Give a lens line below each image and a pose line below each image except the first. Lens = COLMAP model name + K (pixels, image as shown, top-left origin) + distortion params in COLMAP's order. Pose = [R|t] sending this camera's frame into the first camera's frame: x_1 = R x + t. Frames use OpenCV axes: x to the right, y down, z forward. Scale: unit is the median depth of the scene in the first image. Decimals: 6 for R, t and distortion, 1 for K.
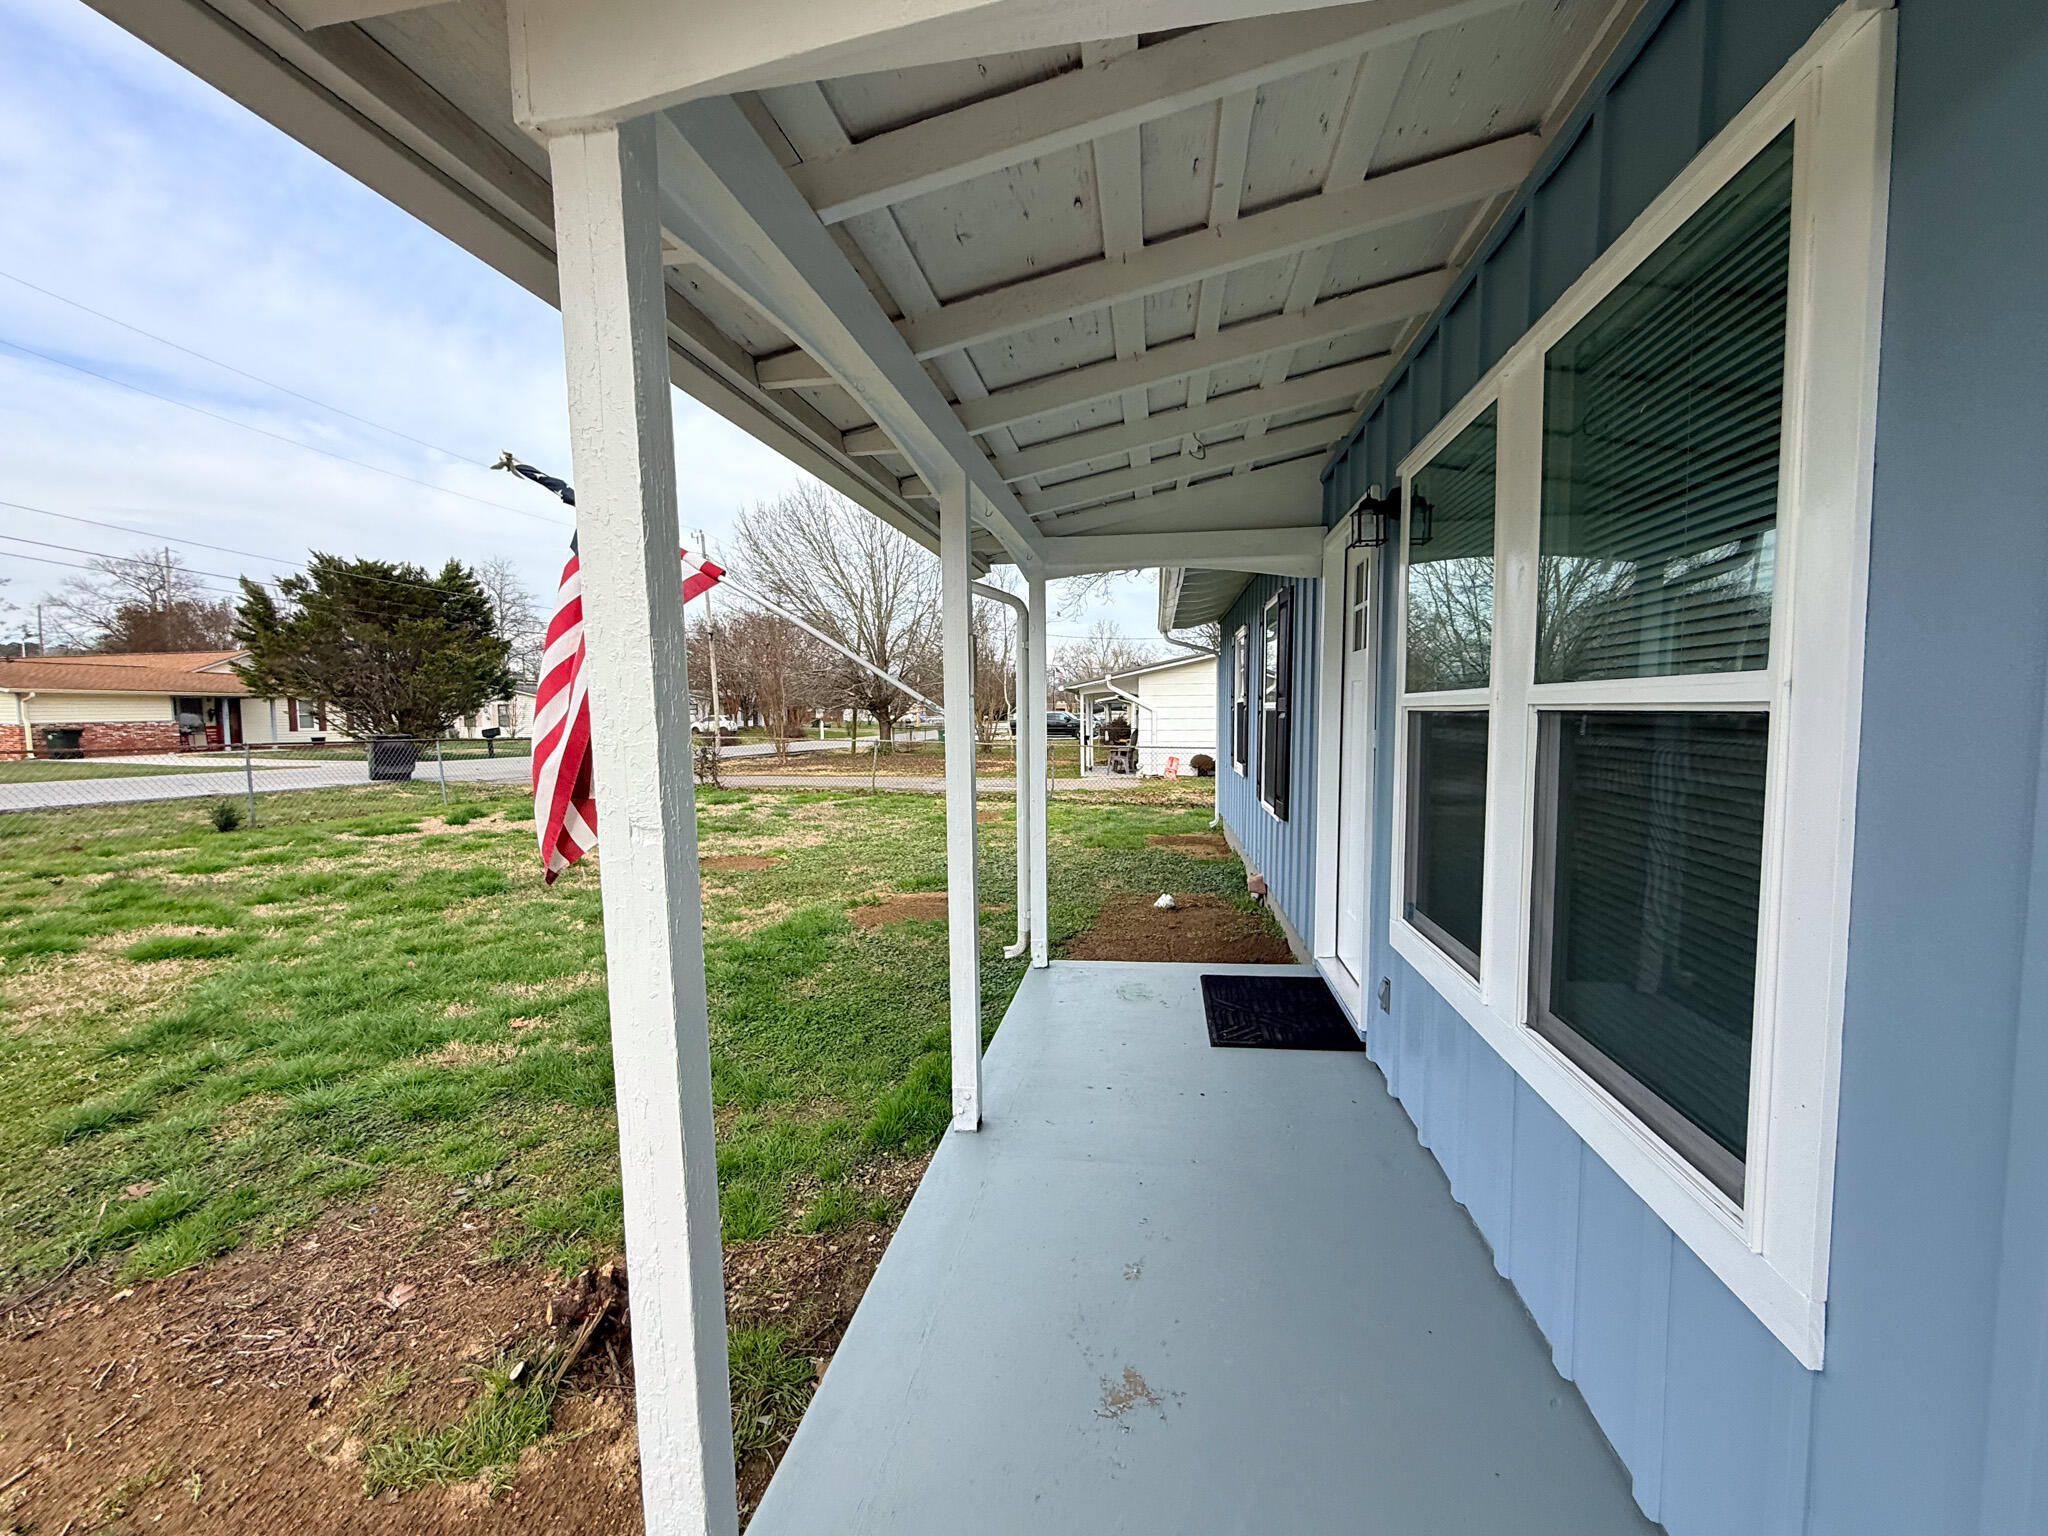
lens RADIAL K [[834.2, 0, 1035.3], [0, 834.2, 770.4], [0, 0, 1]] dist [-0.000681, 0.000035]
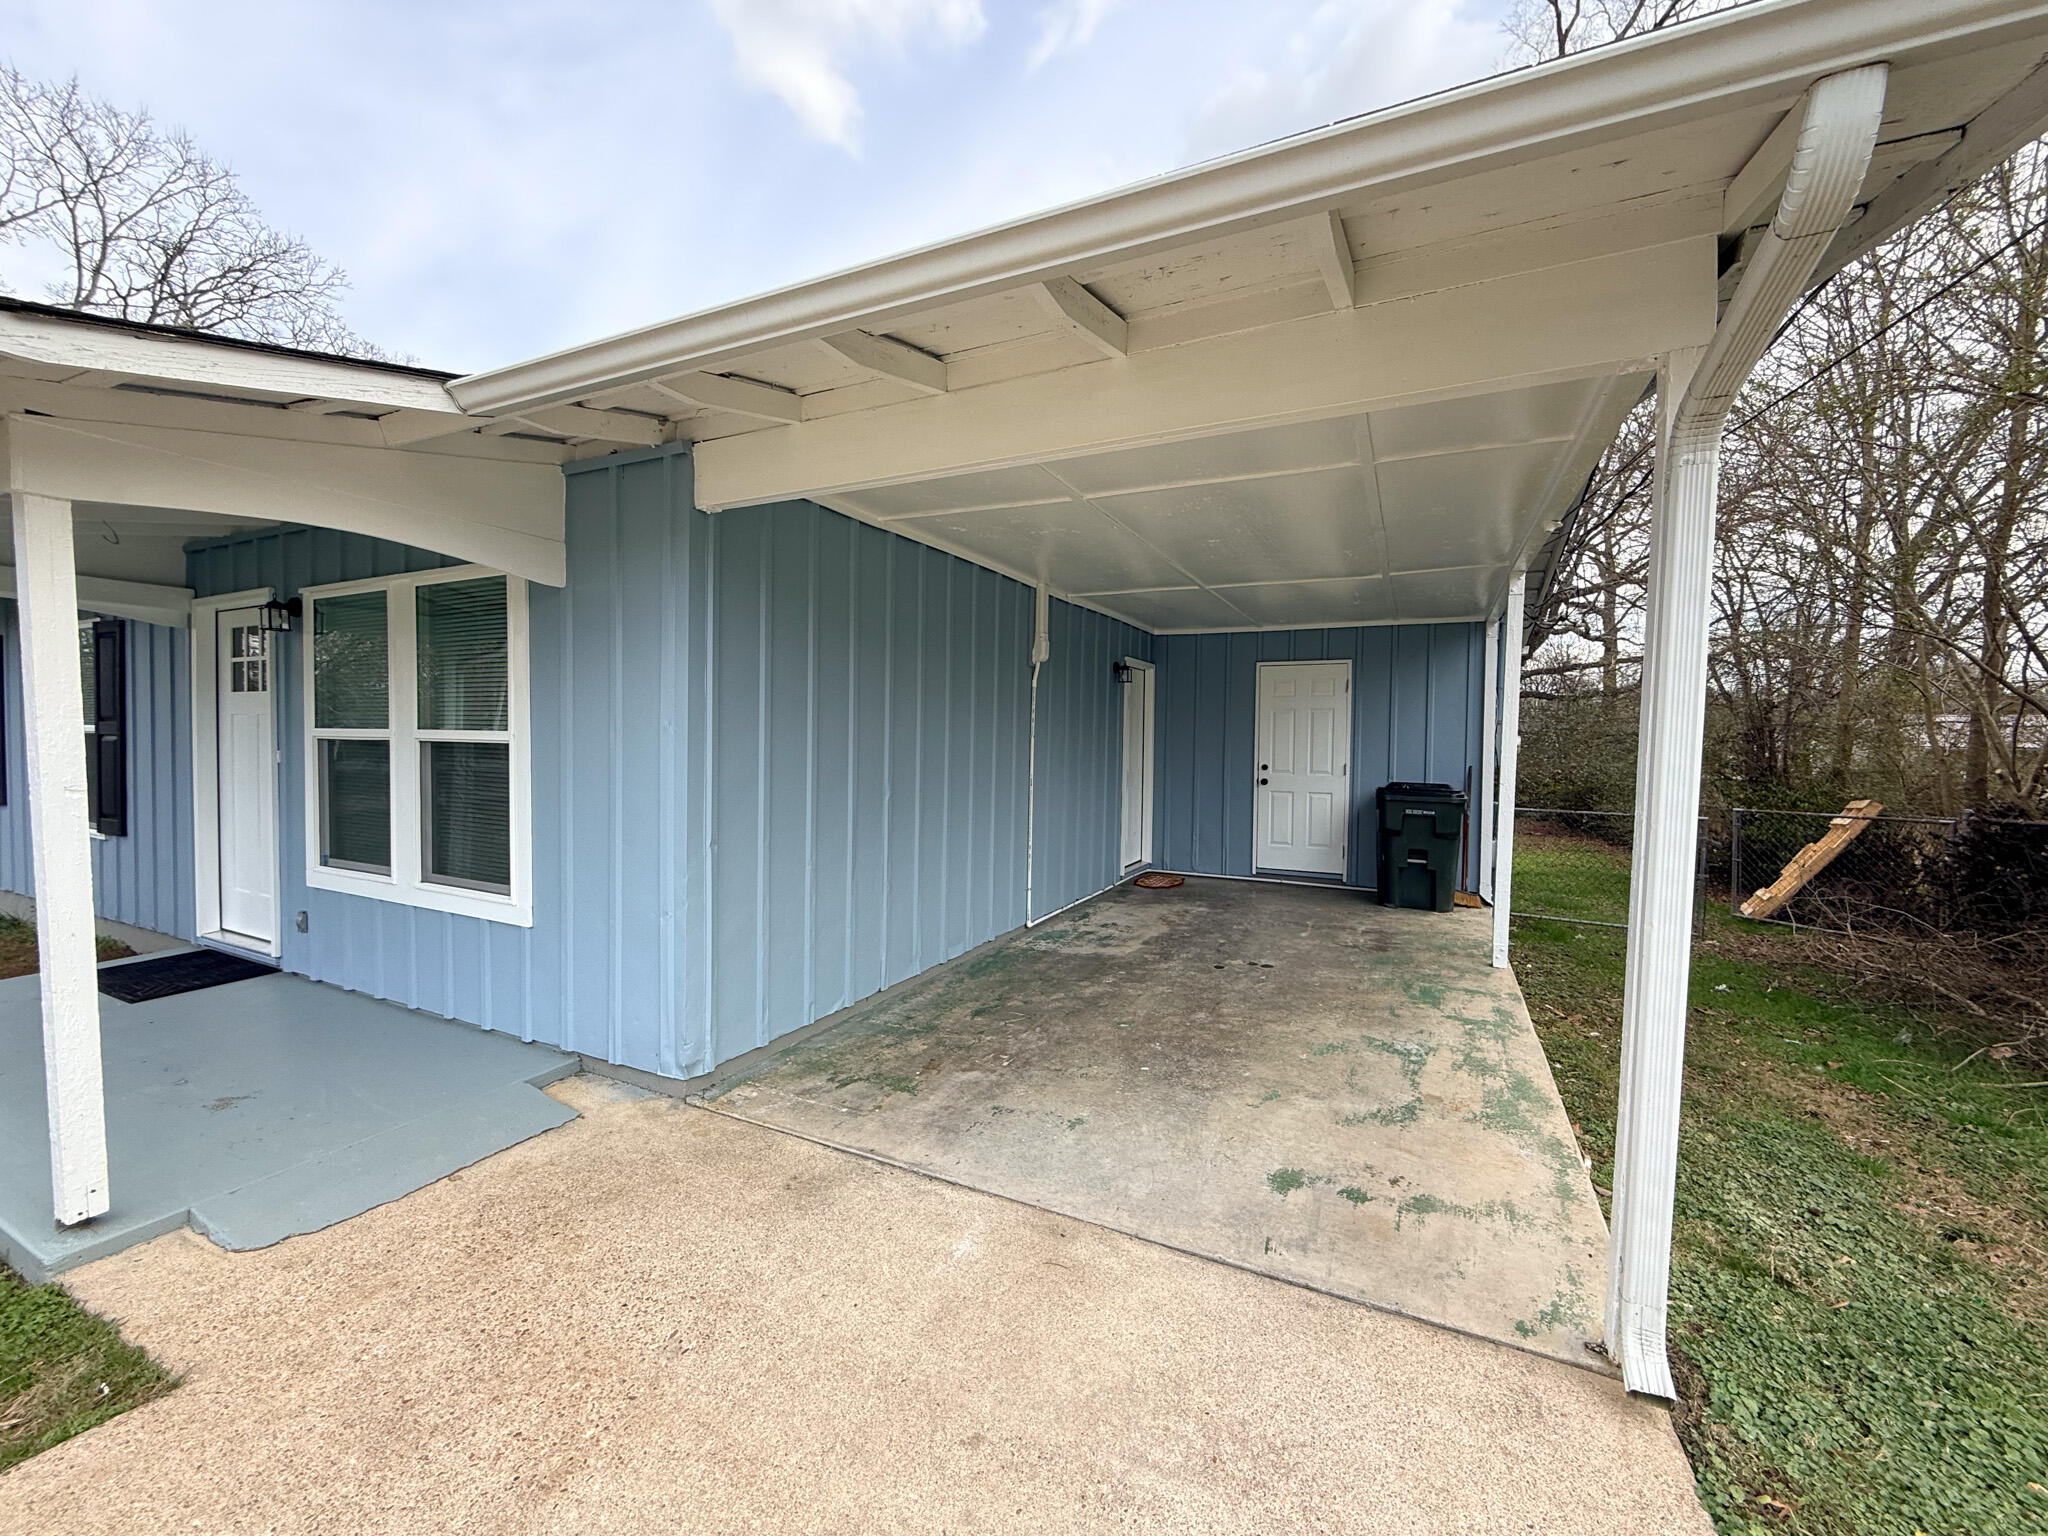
lens RADIAL K [[817.2, 0, 1016.8], [0, 817.2, 771.7], [0, 0, 1]] dist [-0.000291, 0.000247]
pose [[0.291734, -0.022828, 0.956227, -0.814198], [0.051150, 0.998657, 0.008236, 0.060812], [-0.955131, 0.046508, 0.292510, -0.928514]]
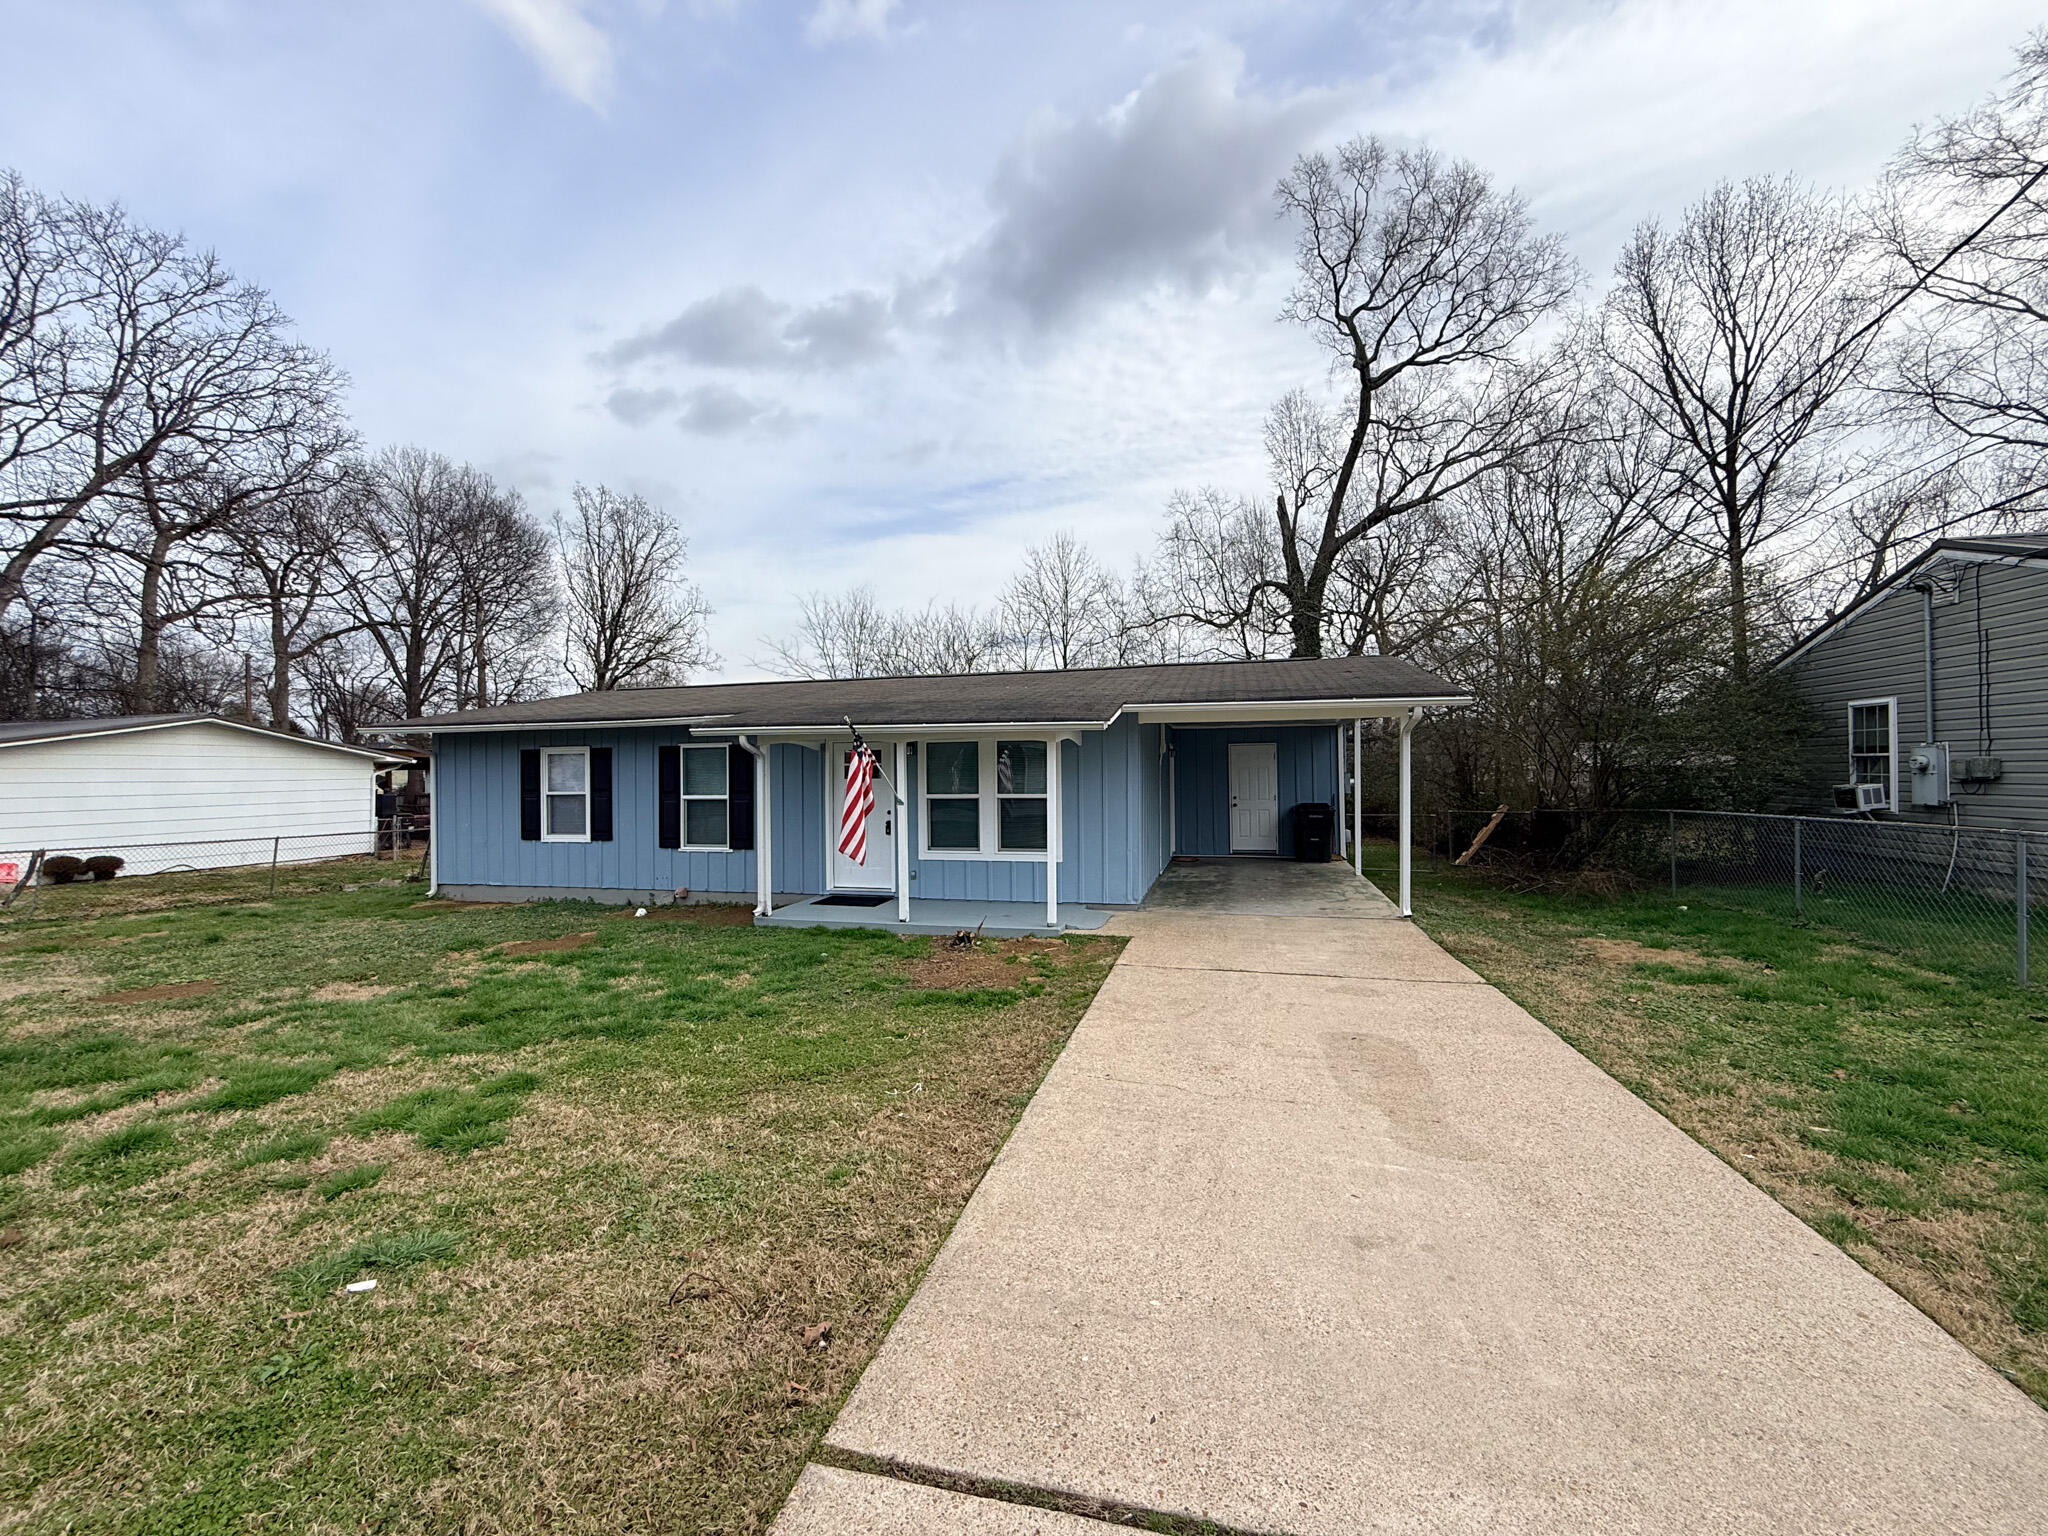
lens RADIAL K [[817.2, 0, 1016.8], [0, 817.2, 771.7], [0, 0, 1]] dist [-0.000291, 0.000247]
pose [[0.098457, 0.011292, 0.995077, -4.053708], [0.079897, 0.996618, -0.019214, -0.102813], [-0.991929, 0.081395, 0.097222, 0.192062]]
